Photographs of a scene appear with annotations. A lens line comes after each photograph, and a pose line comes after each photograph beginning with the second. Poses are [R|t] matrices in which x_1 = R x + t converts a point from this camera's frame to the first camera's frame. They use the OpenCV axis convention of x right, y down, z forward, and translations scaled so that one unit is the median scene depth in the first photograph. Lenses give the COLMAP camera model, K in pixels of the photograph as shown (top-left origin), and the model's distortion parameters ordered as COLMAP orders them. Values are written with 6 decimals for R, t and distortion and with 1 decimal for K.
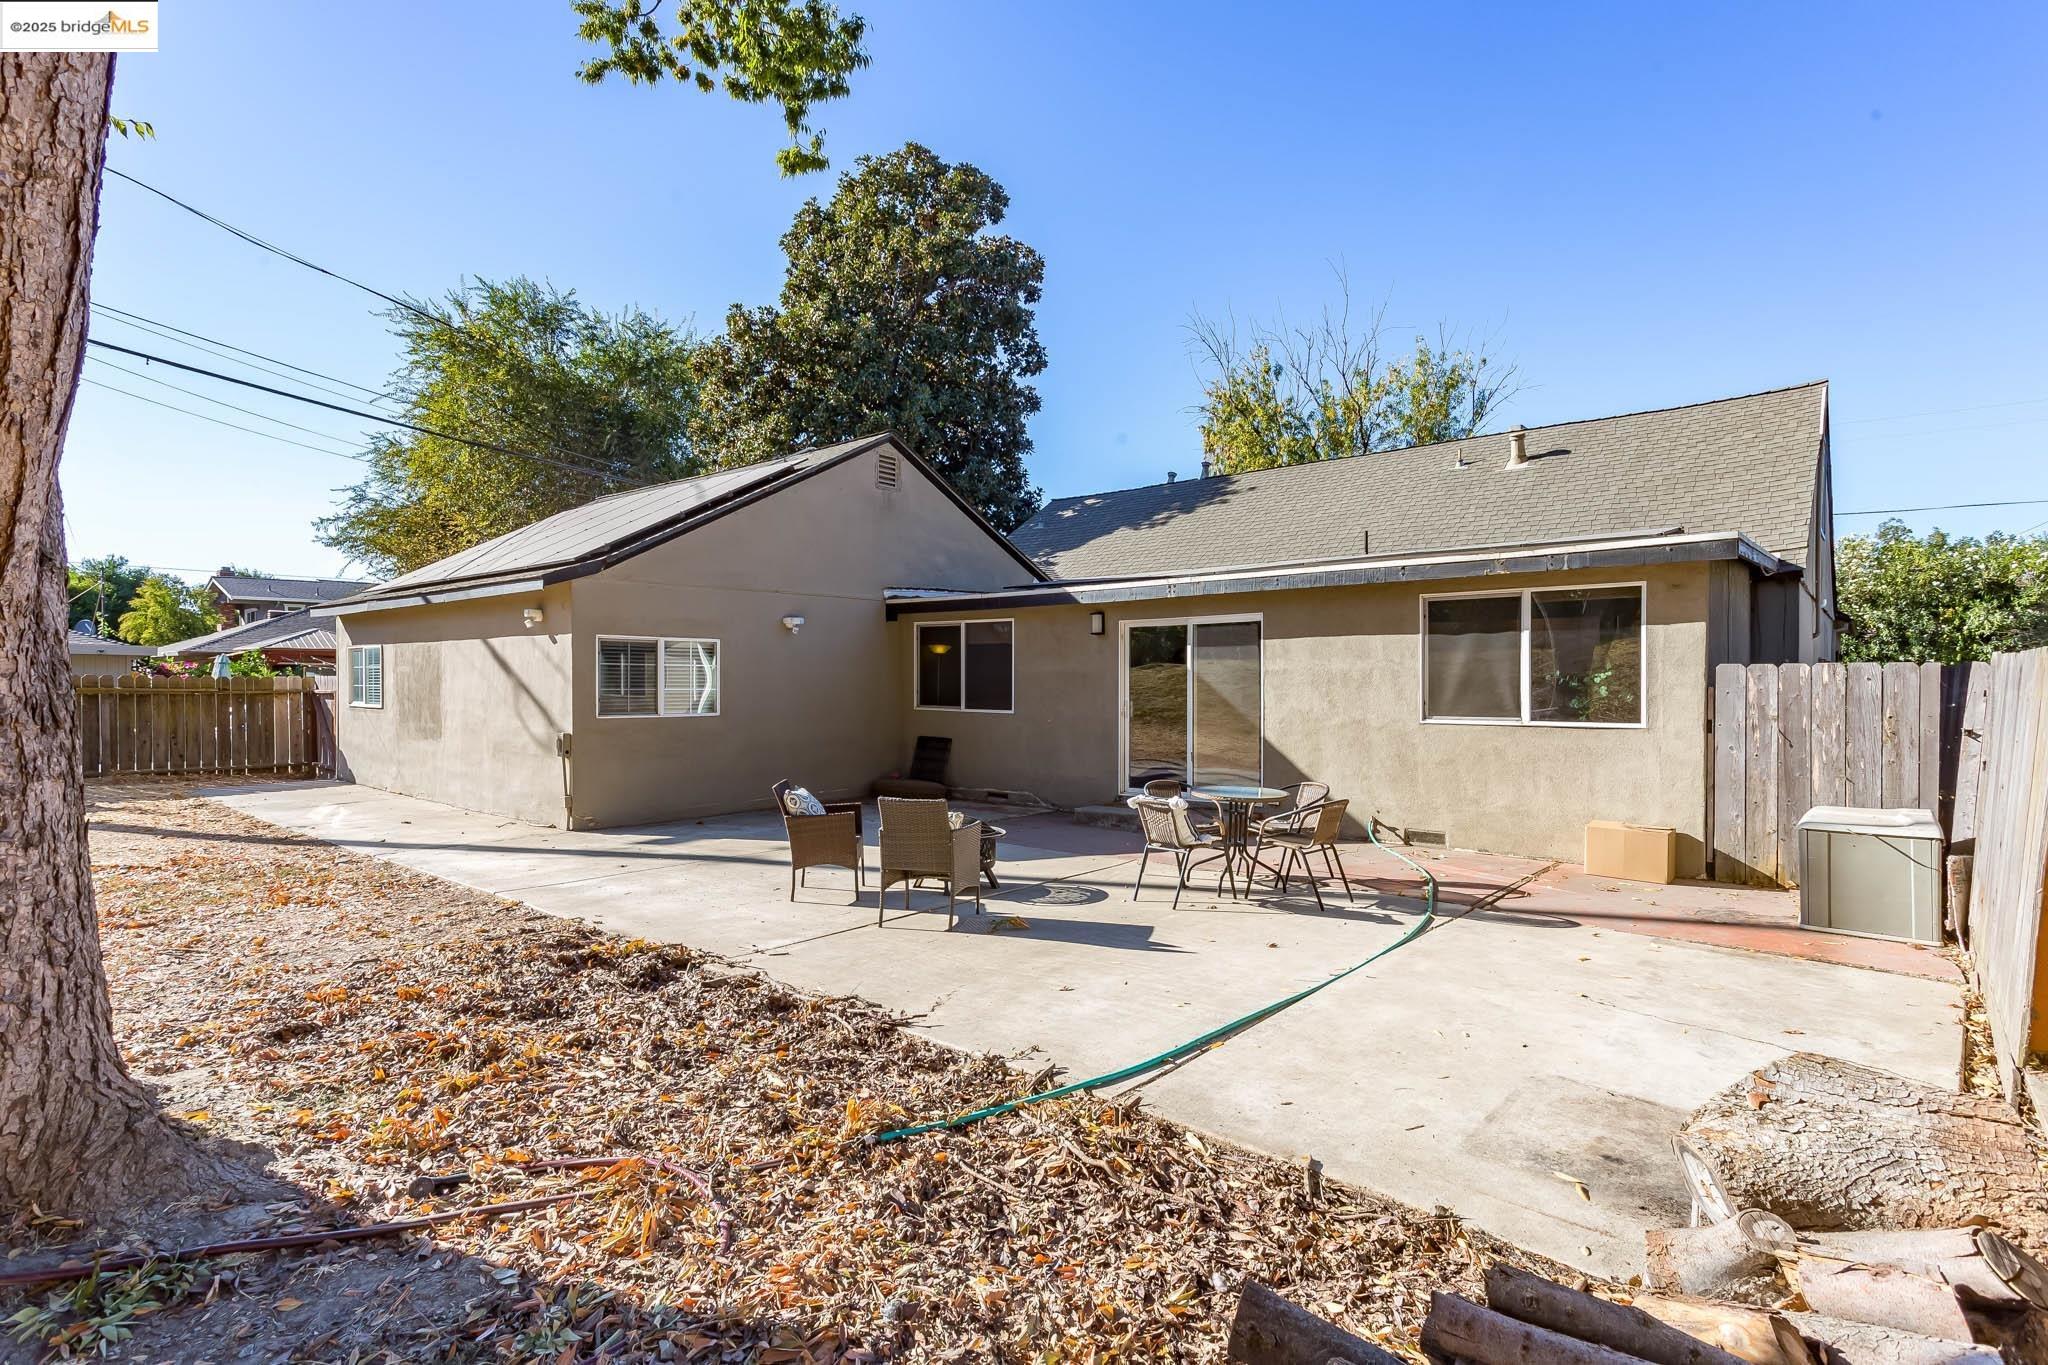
lens RADIAL K [[1011.3, 0, 1023.6], [0, 1011.3, 694.3], [0, 0, 1]] dist [-0.001670, 0.001020]
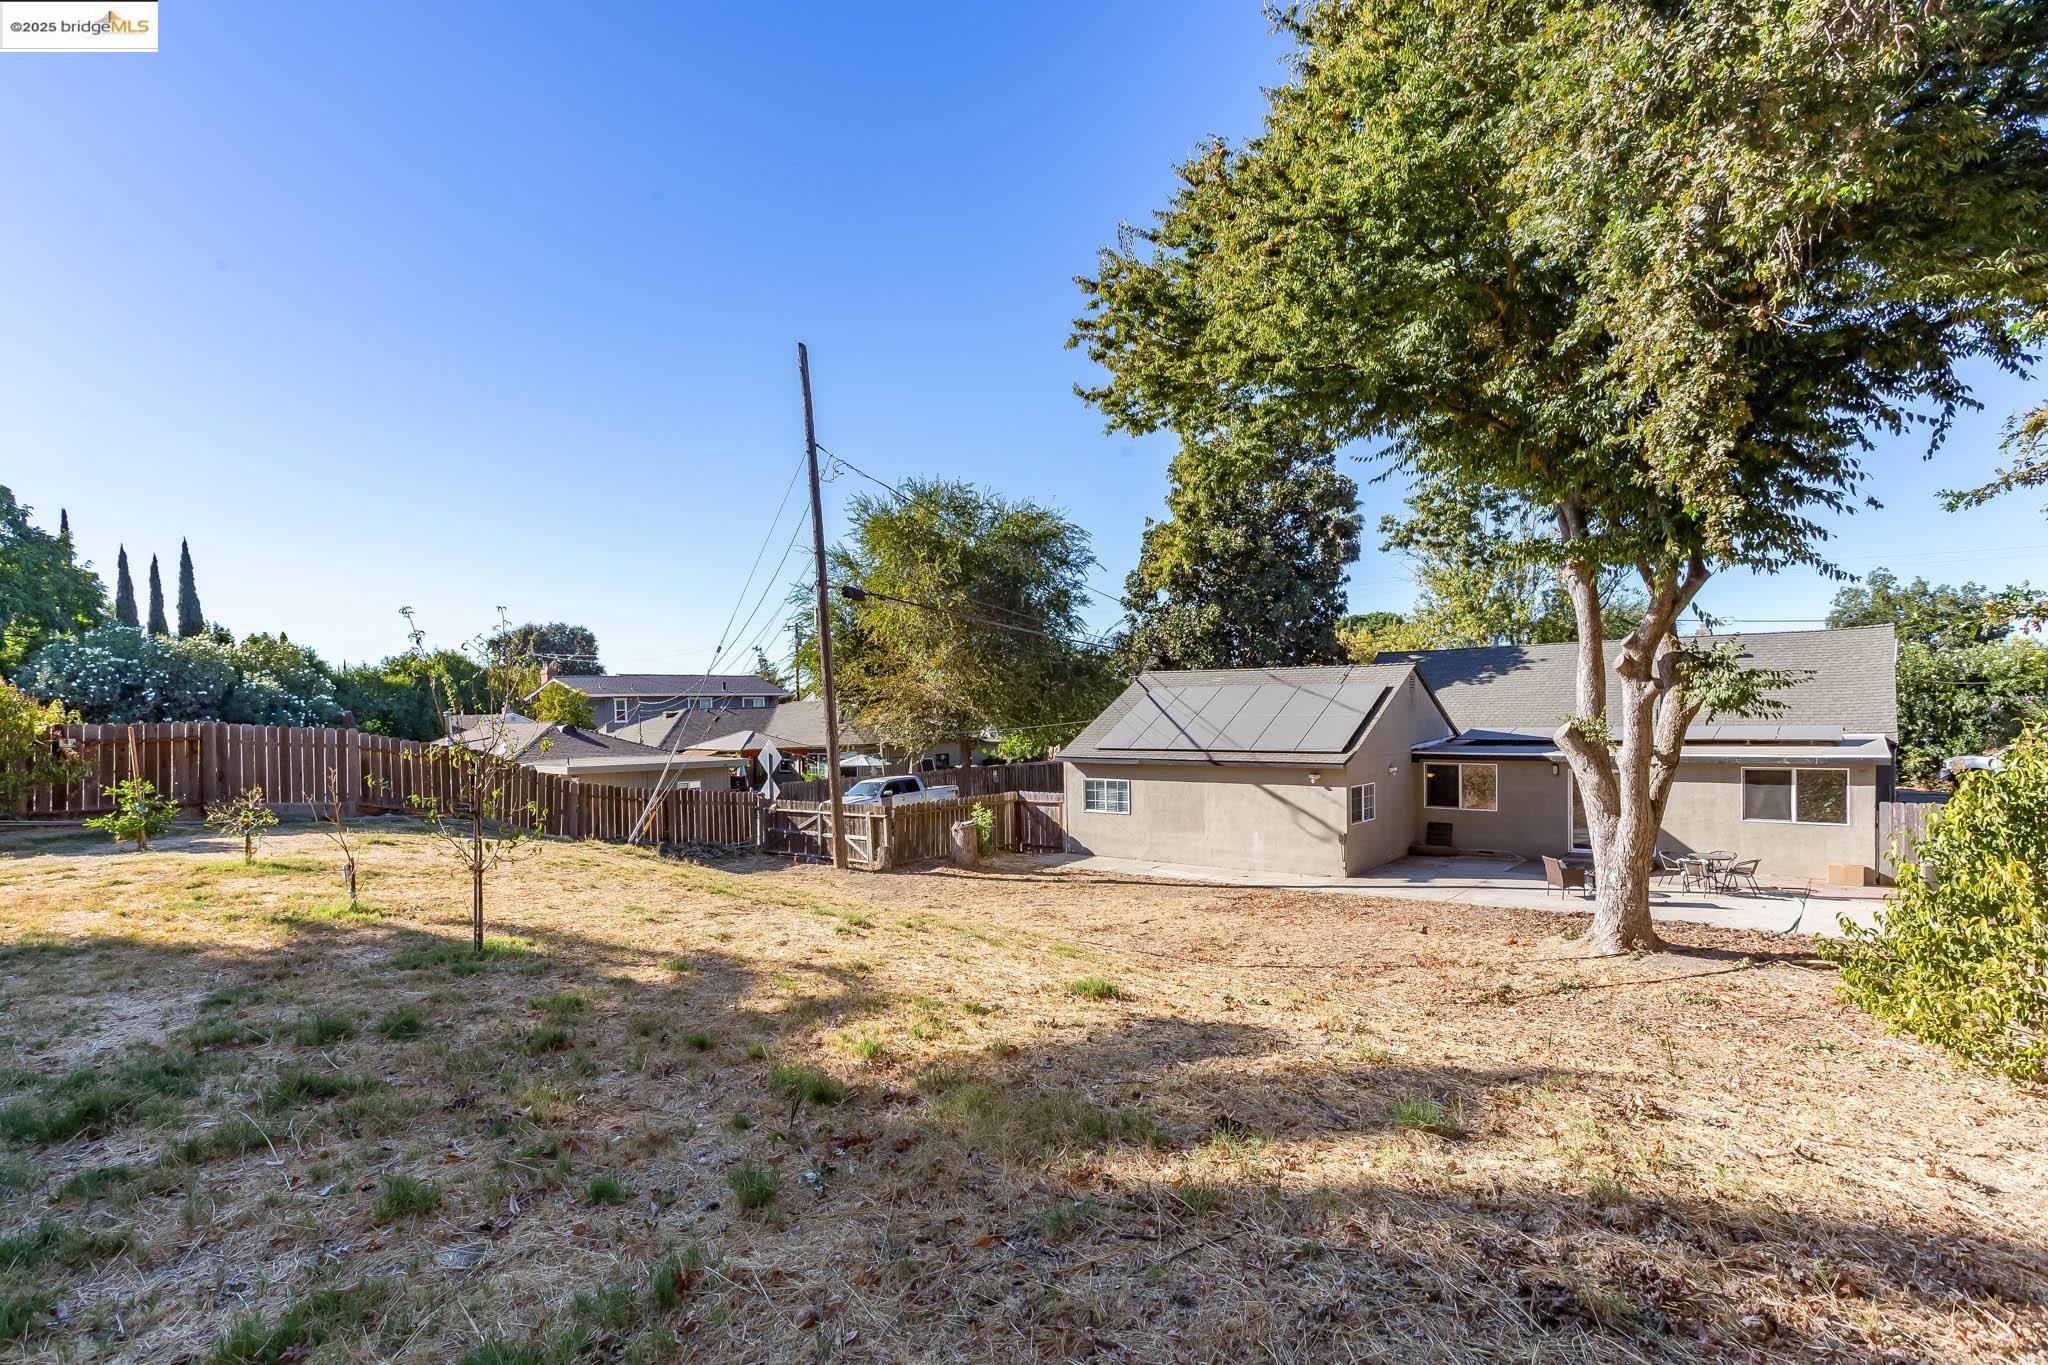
lens RADIAL K [[1011.3, 0, 1058.2], [0, 1011.3, 735.2], [0, 0, 1]] dist [-0.001670, 0.001020]
pose [[0.999212, -0.022599, 0.032621, -0.852516], [0.022244, 0.999690, 0.011186, -0.157677], [-0.032863, -0.010451, 0.999405, -0.865861]]
